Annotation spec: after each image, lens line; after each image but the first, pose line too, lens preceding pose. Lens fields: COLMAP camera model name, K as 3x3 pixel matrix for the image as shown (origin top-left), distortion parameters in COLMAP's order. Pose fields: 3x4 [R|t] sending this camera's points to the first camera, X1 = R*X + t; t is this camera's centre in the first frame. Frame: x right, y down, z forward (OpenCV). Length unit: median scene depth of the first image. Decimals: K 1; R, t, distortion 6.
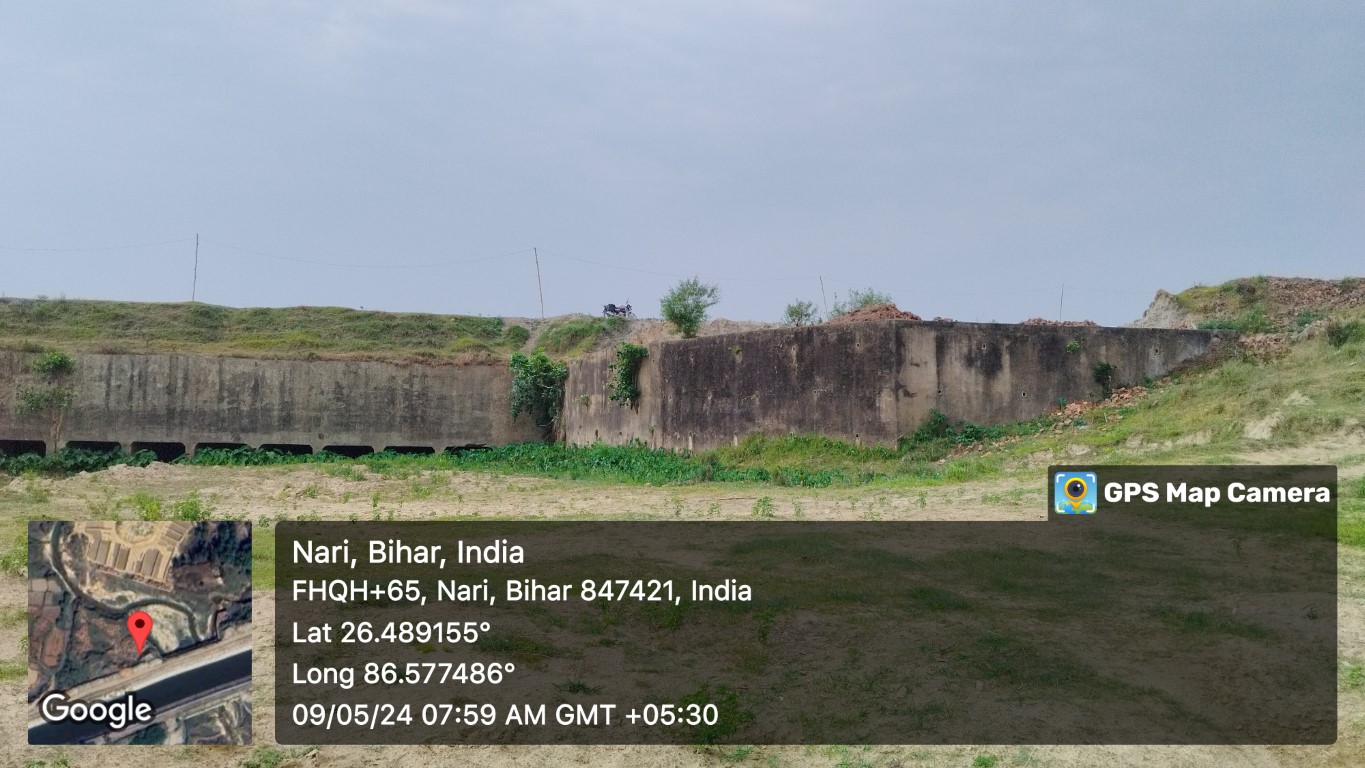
lens RADIAL K [[1128.9, 0, 685.8], [0, 1128.9, 388.9], [0, 0, 1]] dist [0.070825, -0.150571]
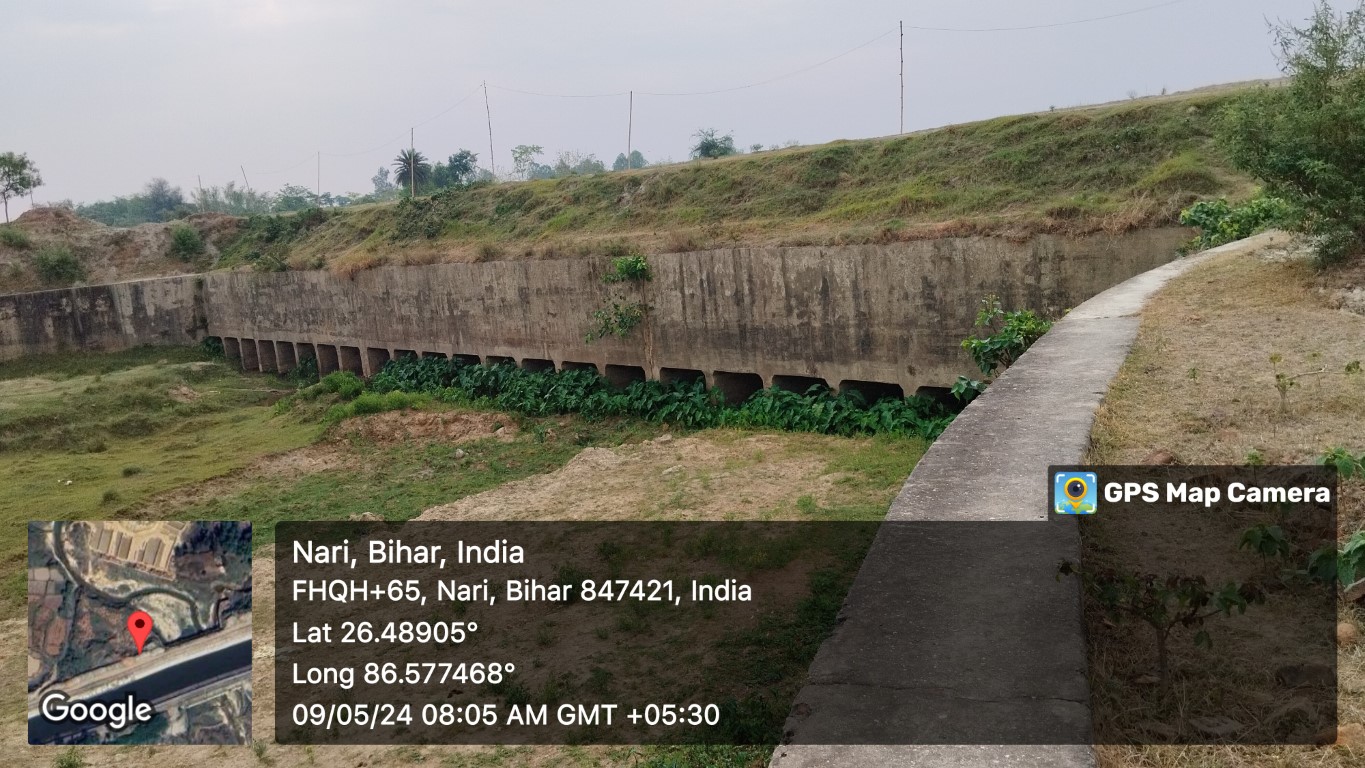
lens RADIAL K [[1128.9, 0, 686.4], [0, 1128.9, 407.1], [0, 0, 1]] dist [0.070825, -0.150571]
pose [[0.543773, 0.073665, -0.835993, 0.108600], [0.144023, 0.973171, 0.179433, -0.062201], [0.826782, -0.217973, 0.518575, 0.596776]]
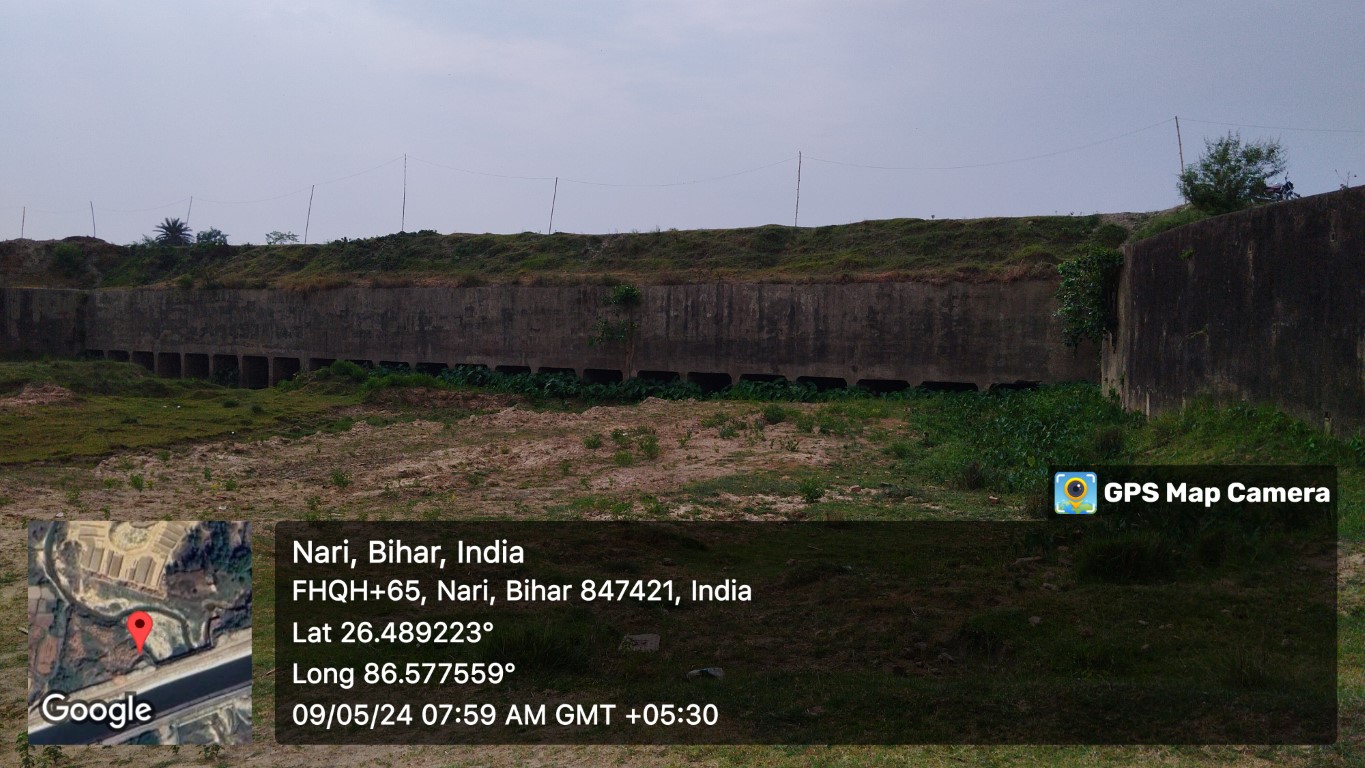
lens RADIAL K [[1128.9, 0, 684.0], [0, 1128.9, 389.1], [0, 0, 1]] dist [0.070825, -0.150571]
pose [[0.751189, 0.024767, -0.659622, 0.160827], [0.029877, 0.996996, 0.071459, -0.009462], [0.659410, -0.073386, 0.748193, 0.253191]]
